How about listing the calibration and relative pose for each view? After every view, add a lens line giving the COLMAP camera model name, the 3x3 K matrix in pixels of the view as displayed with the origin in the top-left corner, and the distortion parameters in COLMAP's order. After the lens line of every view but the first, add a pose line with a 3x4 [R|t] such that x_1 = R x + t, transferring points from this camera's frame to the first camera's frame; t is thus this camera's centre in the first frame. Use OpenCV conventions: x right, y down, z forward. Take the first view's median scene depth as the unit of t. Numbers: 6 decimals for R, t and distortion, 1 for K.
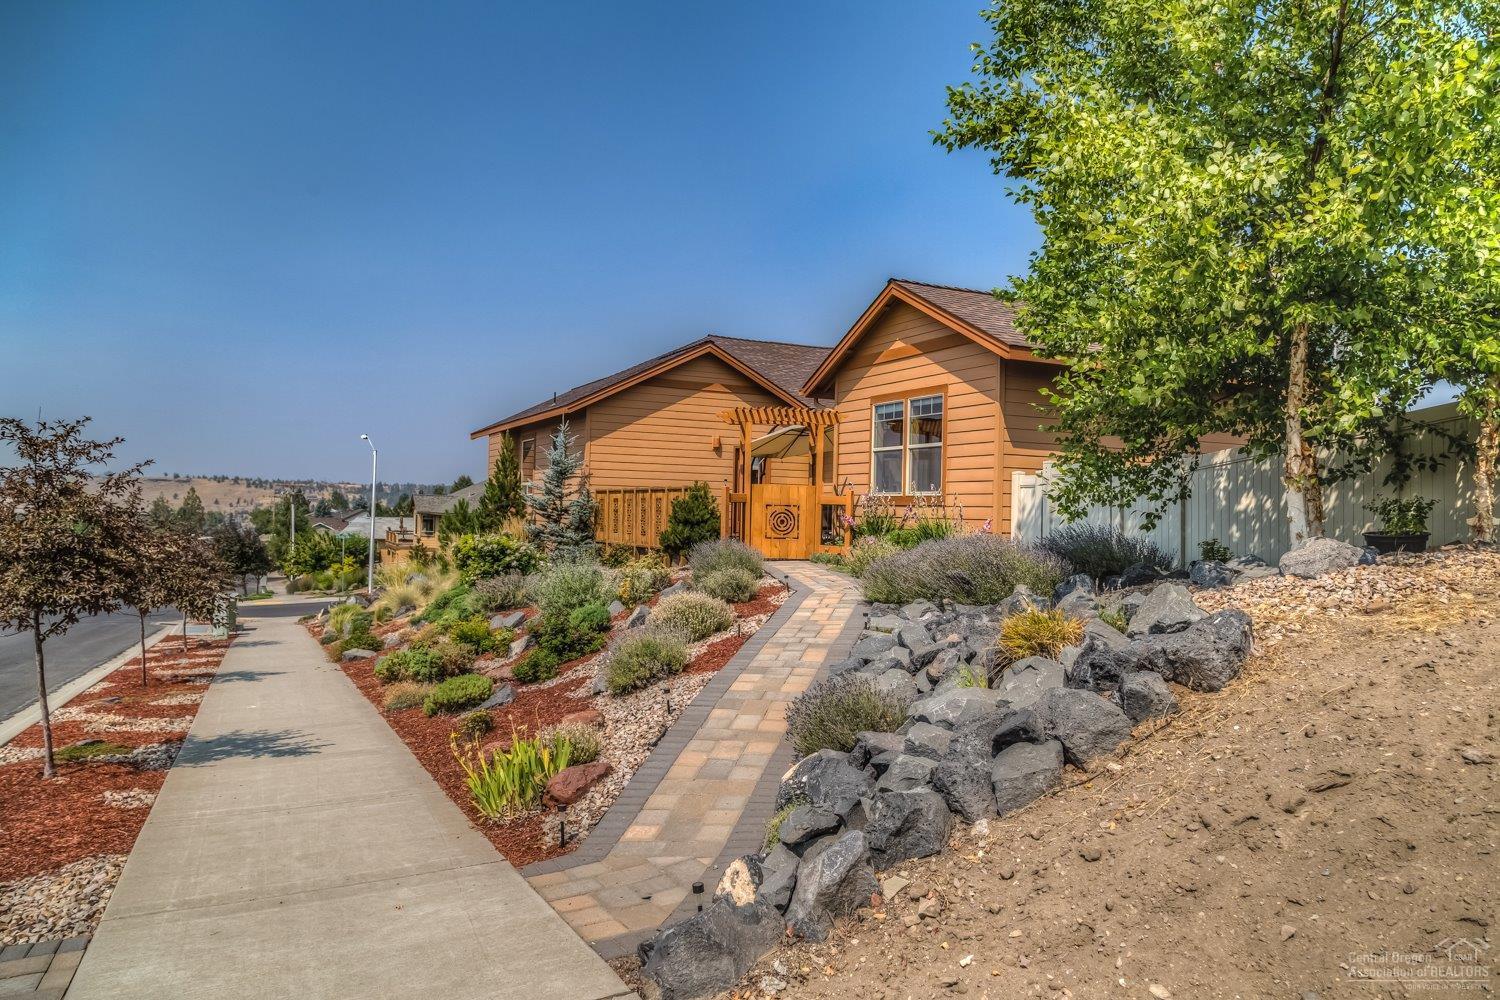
lens RADIAL K [[1011.2, 0, 756.0], [0, 1011.2, 506.8], [0, 0, 1]] dist [0.003188, -0.001532]
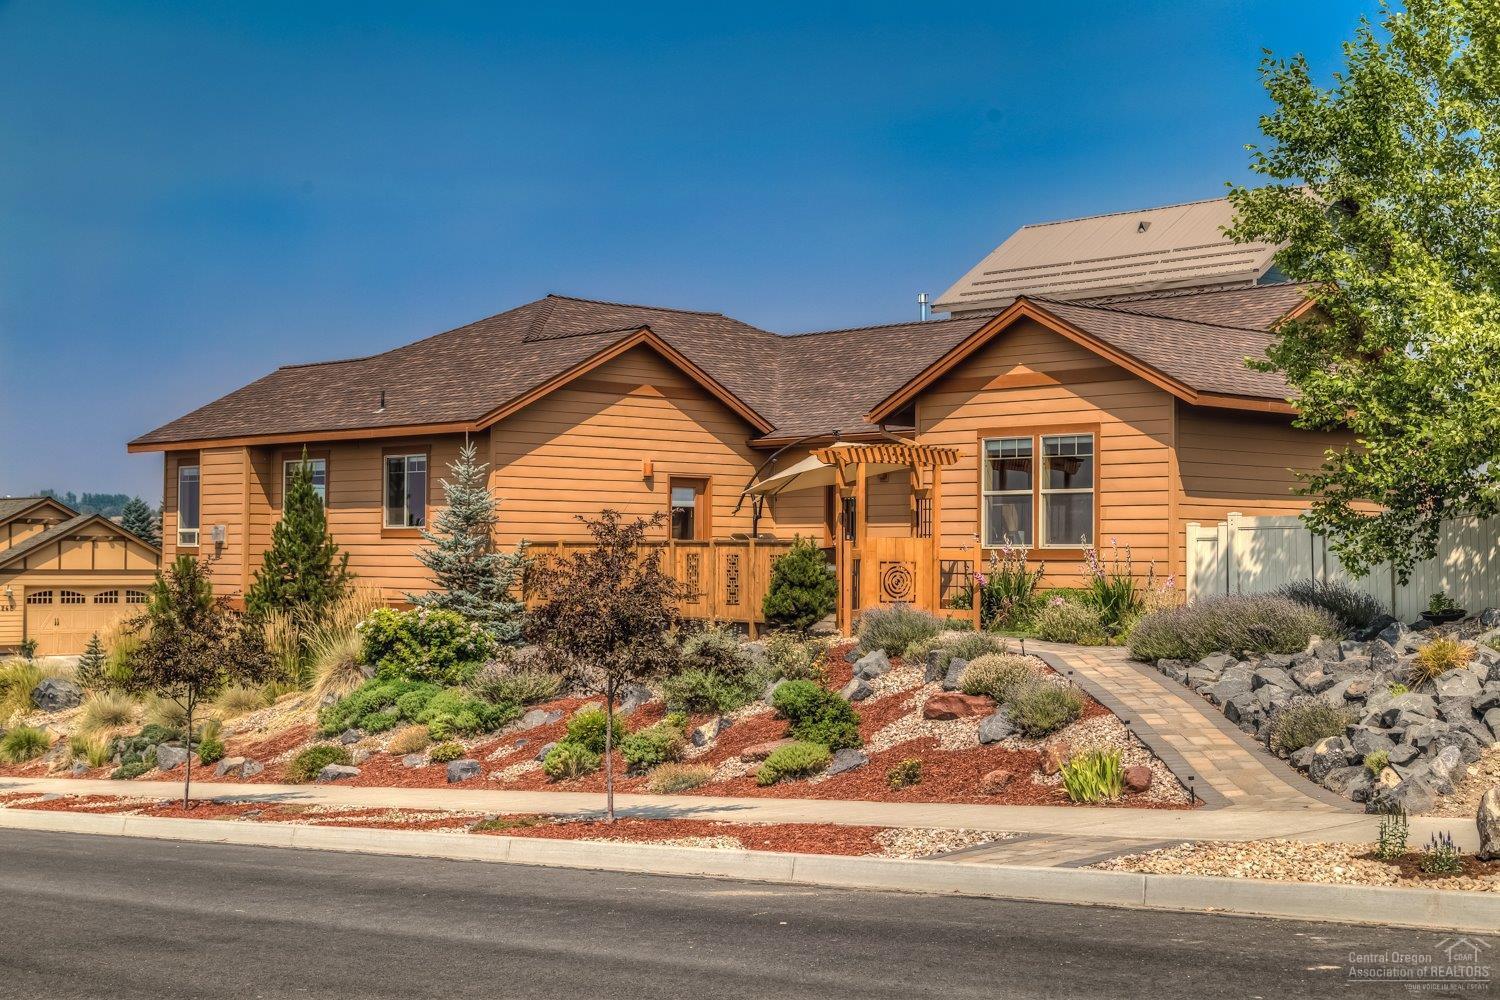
lens RADIAL K [[2109.7, 0, 750.0], [0, 2109.7, 500.0], [0, 0, 1]] dist [0.036716, 0.018821]
pose [[0.958116, -0.008930, 0.286242, -0.593992], [0.014354, 0.999755, -0.016856, -0.025649], [-0.286022, 0.020259, 0.958009, -0.635824]]
